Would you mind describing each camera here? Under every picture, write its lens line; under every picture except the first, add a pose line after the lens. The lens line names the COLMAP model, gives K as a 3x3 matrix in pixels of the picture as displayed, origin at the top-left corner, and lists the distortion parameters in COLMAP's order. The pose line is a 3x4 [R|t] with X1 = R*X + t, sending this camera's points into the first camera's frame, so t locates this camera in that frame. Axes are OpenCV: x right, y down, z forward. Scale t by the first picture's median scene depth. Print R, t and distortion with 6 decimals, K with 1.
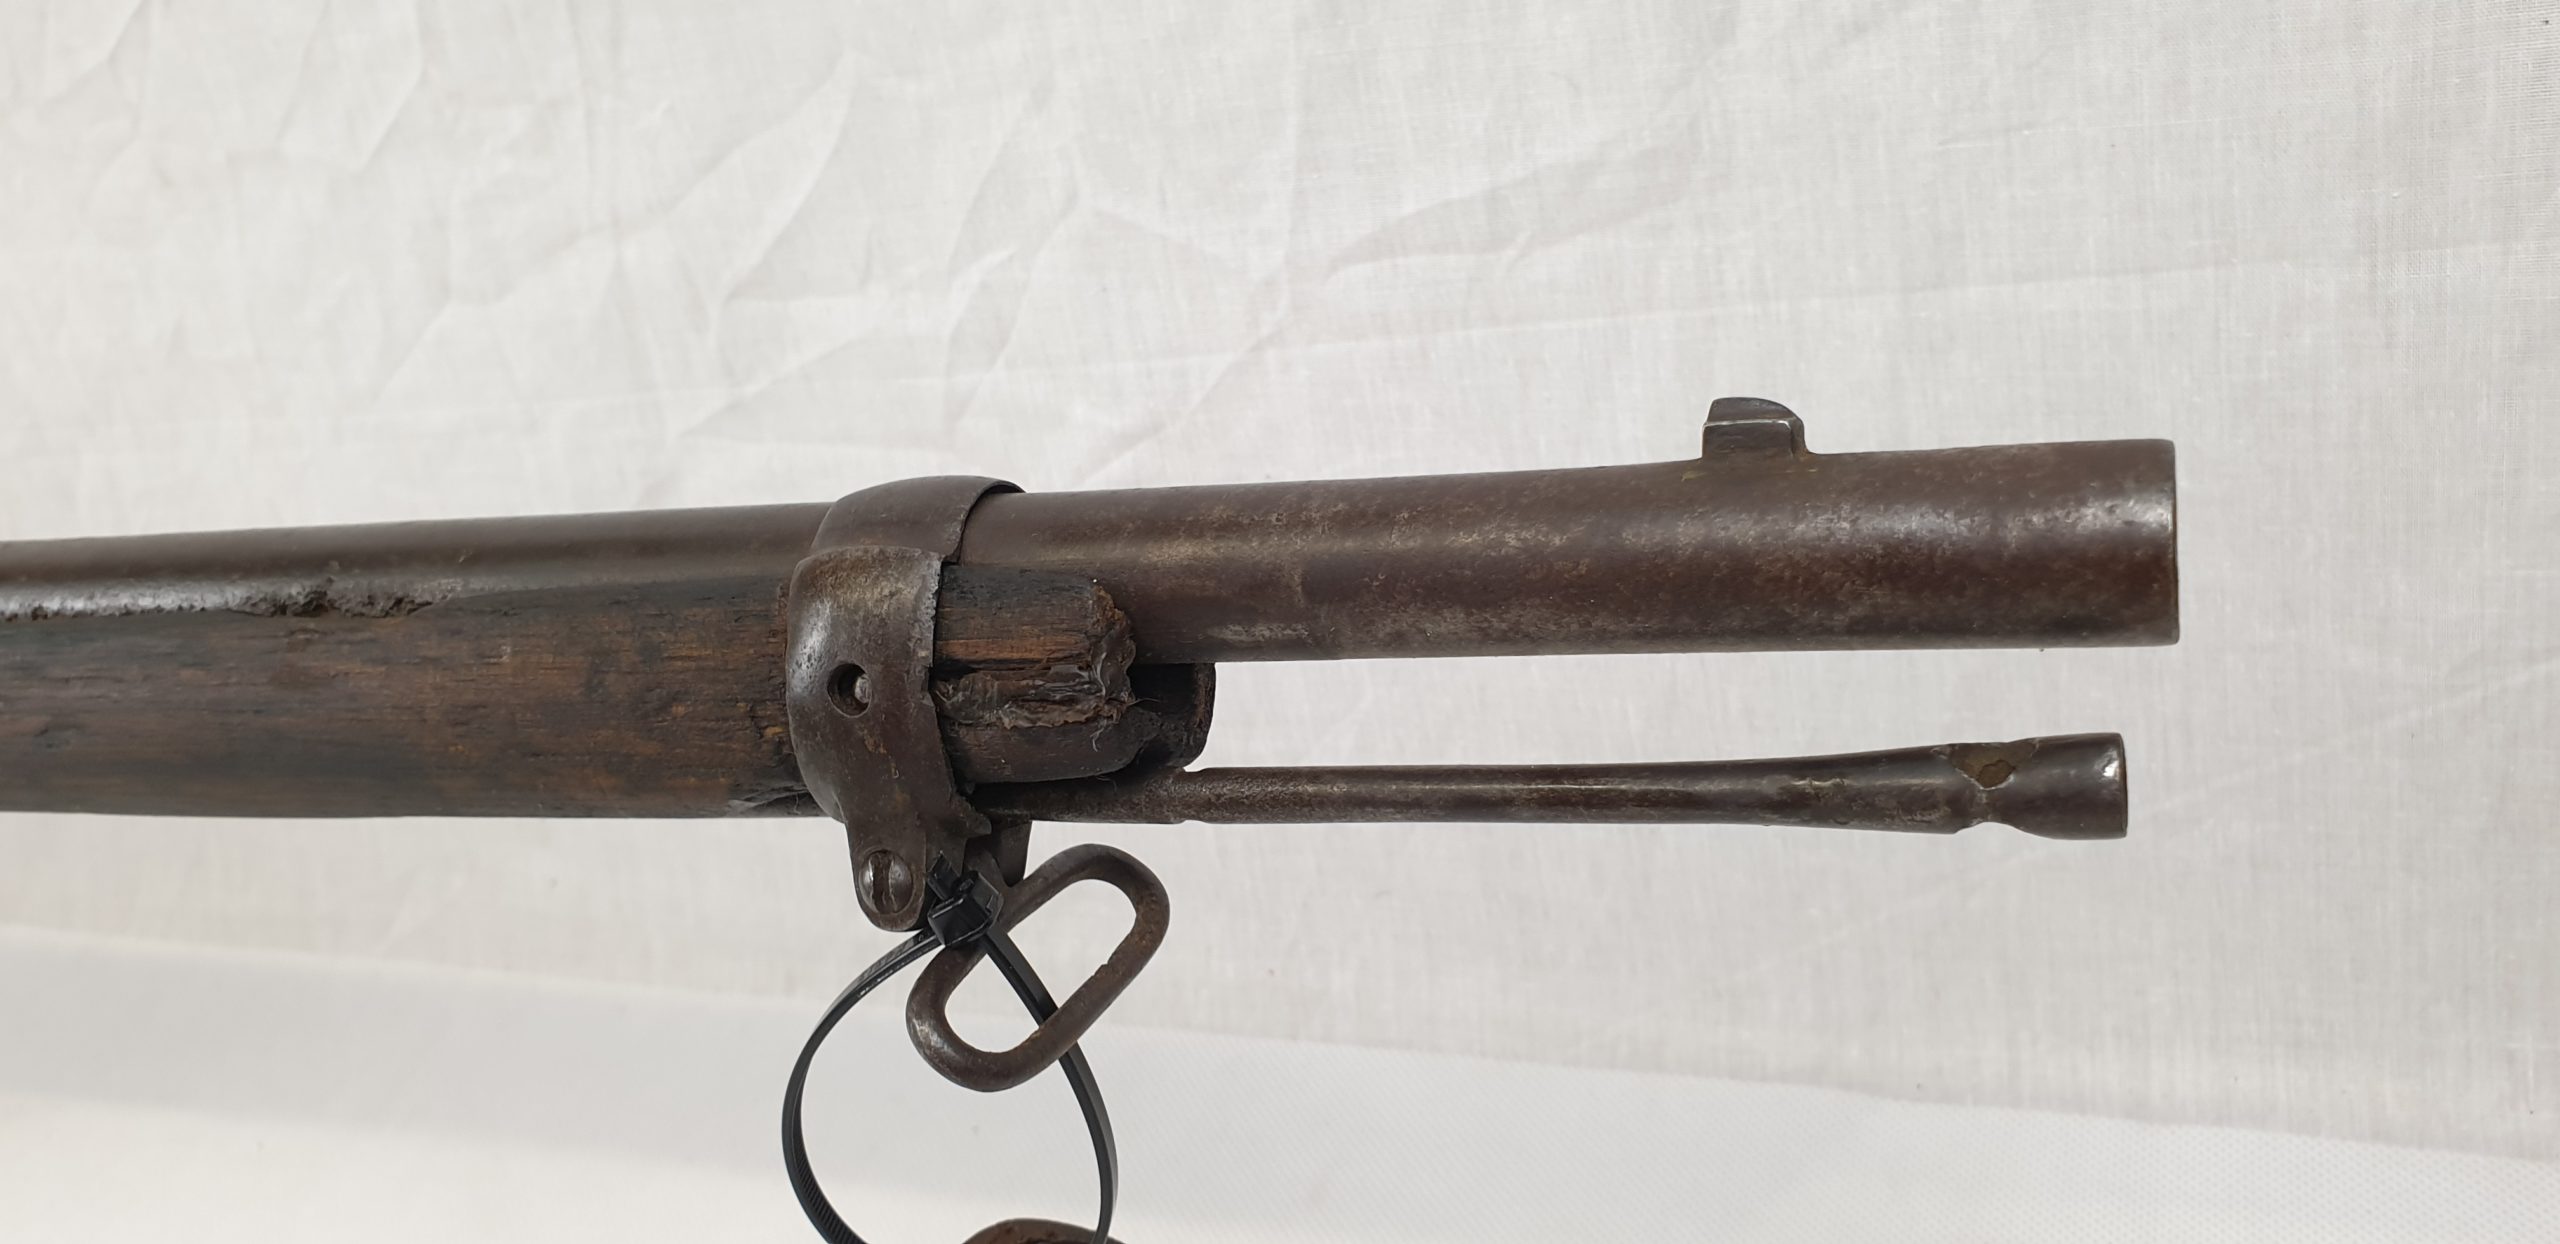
lens RADIAL K [[2123.0, 0, 1282.1], [0, 2123.0, 633.8], [0, 0, 1]] dist [0.026964, -0.047700]
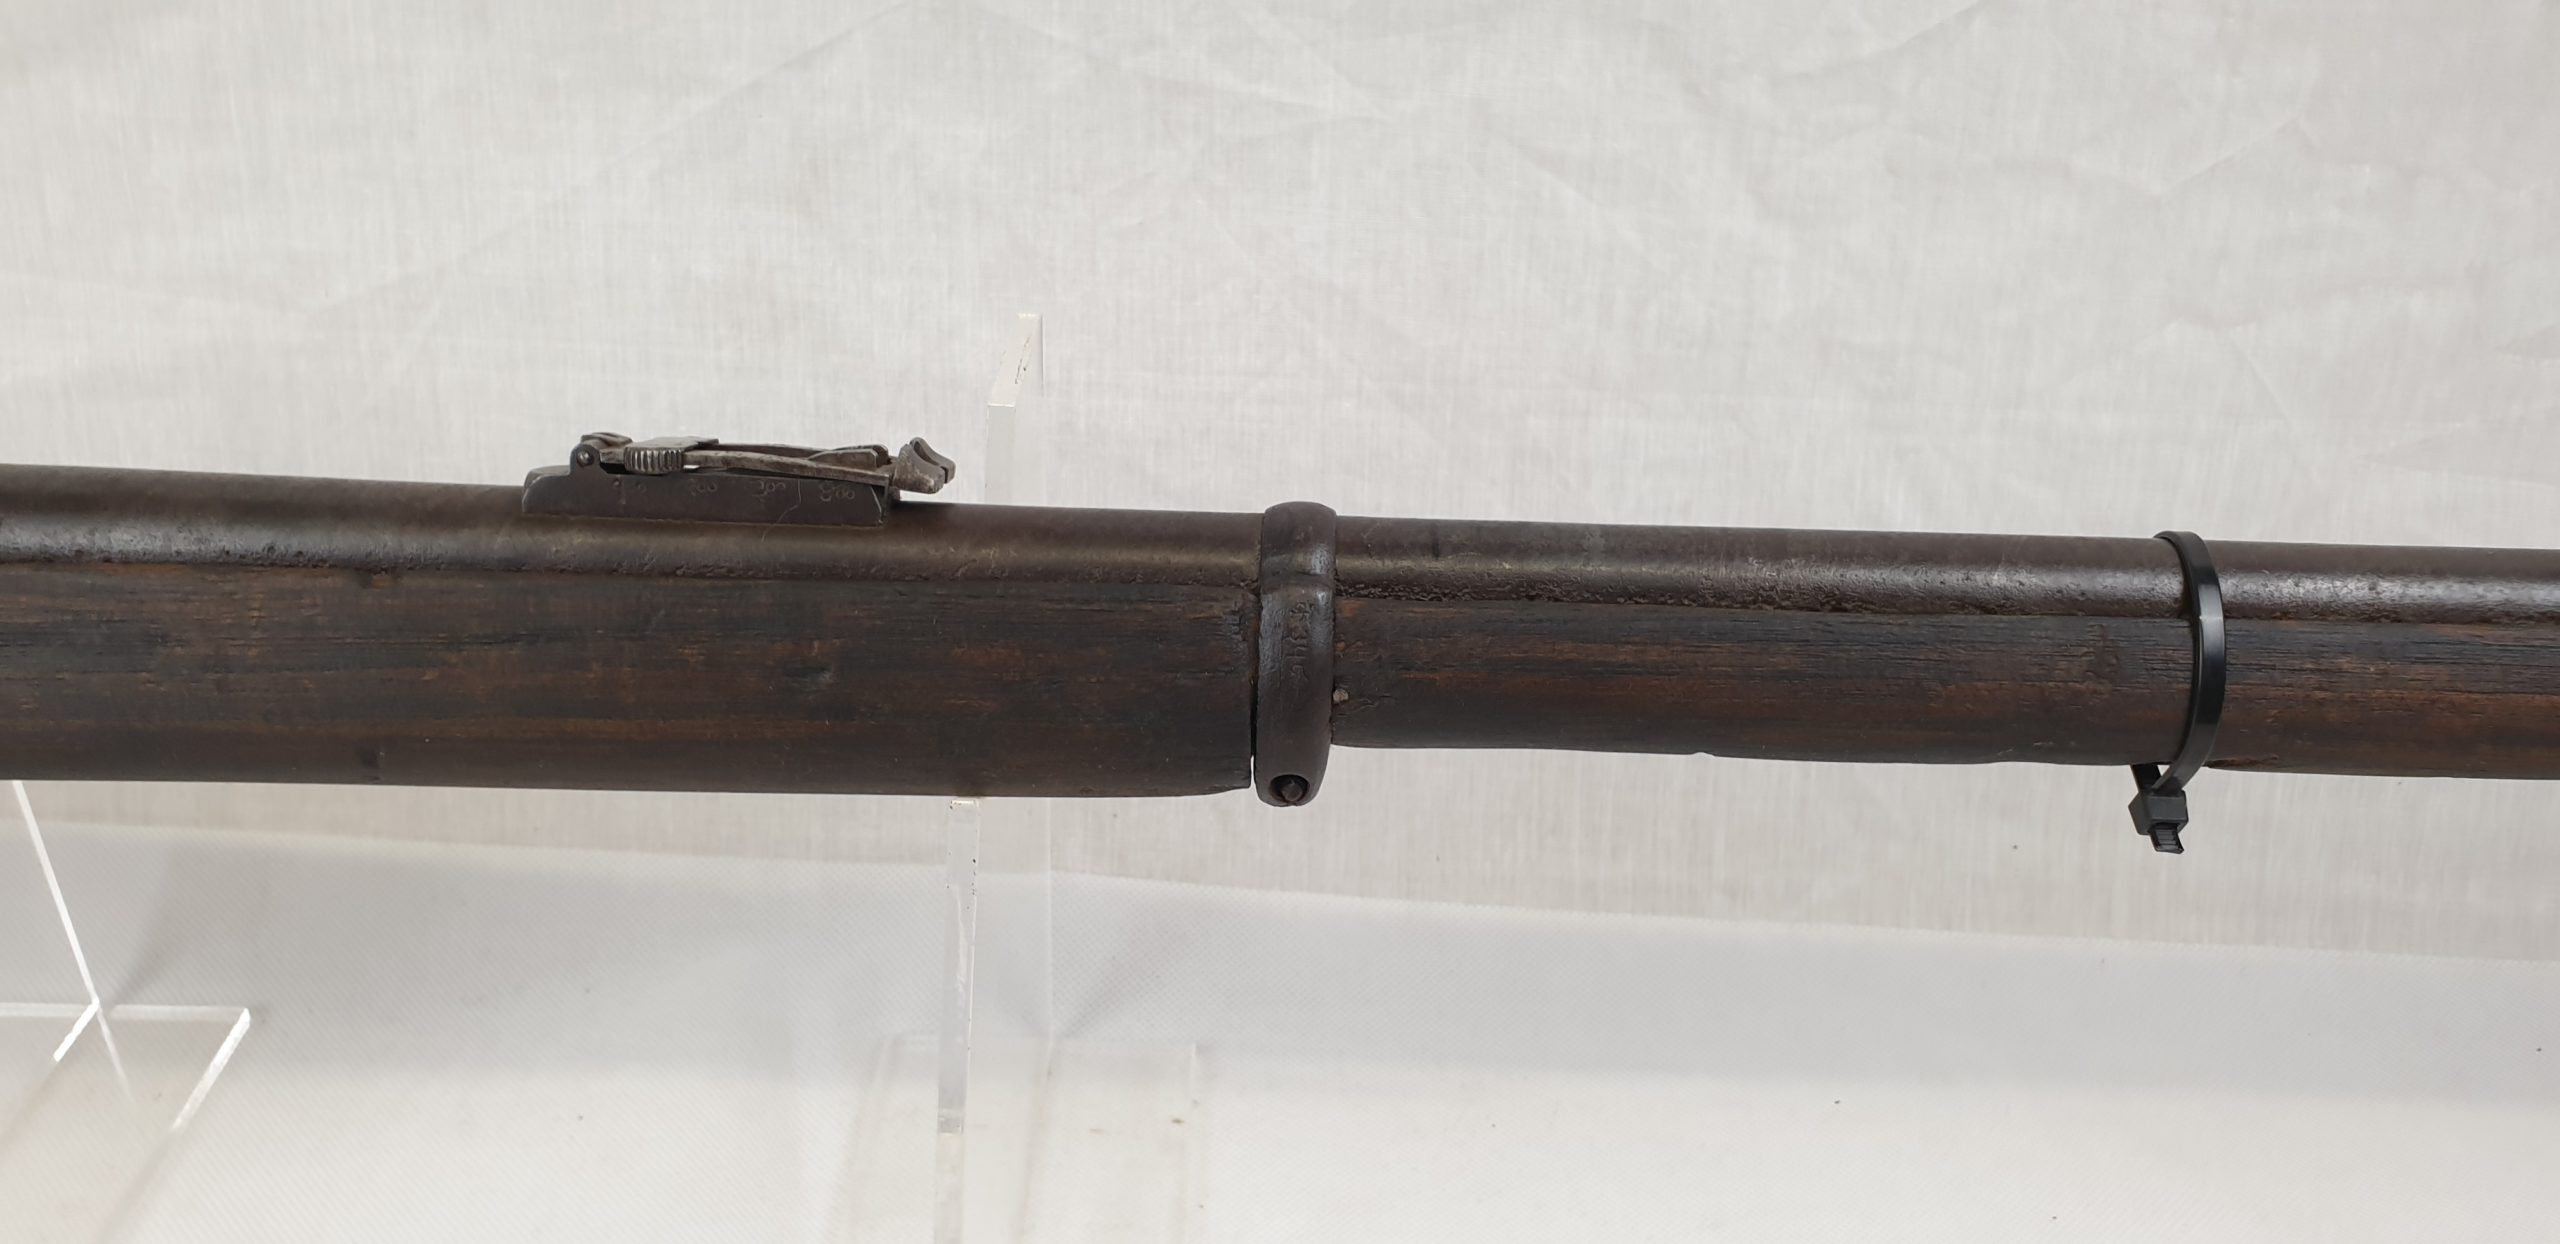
lens RADIAL K [[2103.3, 0, 1292.2], [0, 2103.3, 635.9], [0, 0, 1]] dist [0.045123, -0.113628]
pose [[0.906874, 0.038159, 0.419670, -1.641642], [-0.044521, 0.998994, 0.005370, 0.027614], [-0.419043, -0.023554, 0.907661, 0.249898]]
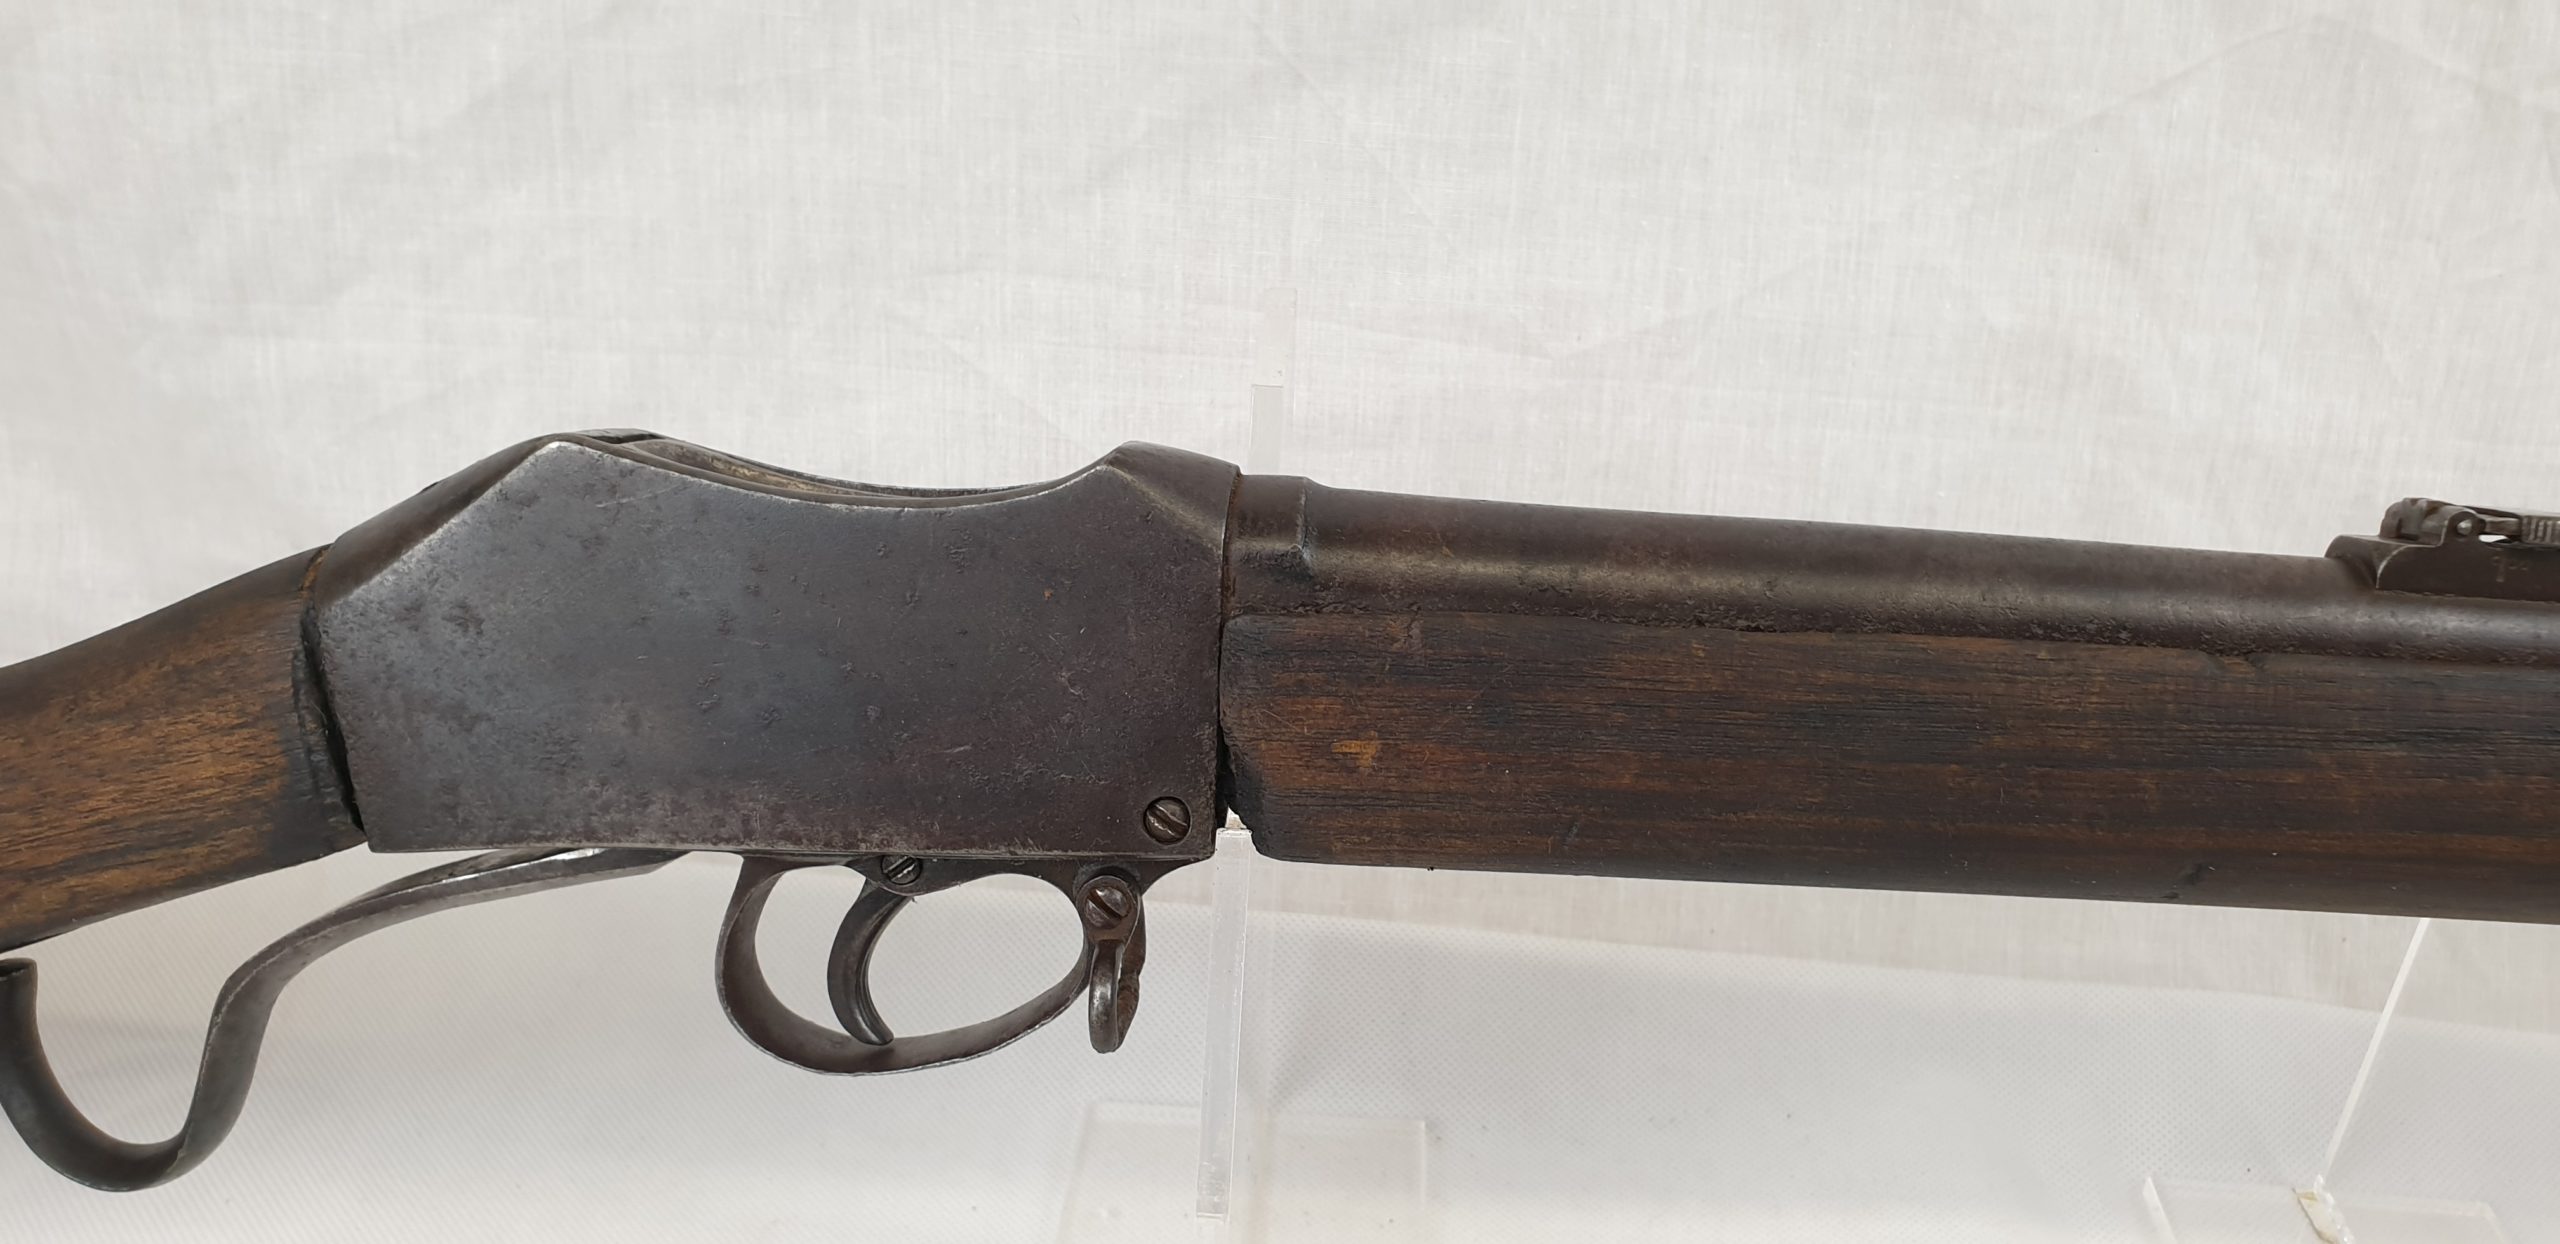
lens RADIAL K [[2123.0, 0, 1282.1], [0, 2123.0, 633.8], [0, 0, 1]] dist [0.026964, -0.047700]
pose [[0.923375, 0.078628, 0.375761, -2.282206], [-0.073193, 0.996904, -0.028741, 0.065801], [-0.376858, -0.000964, 0.926271, 0.677241]]
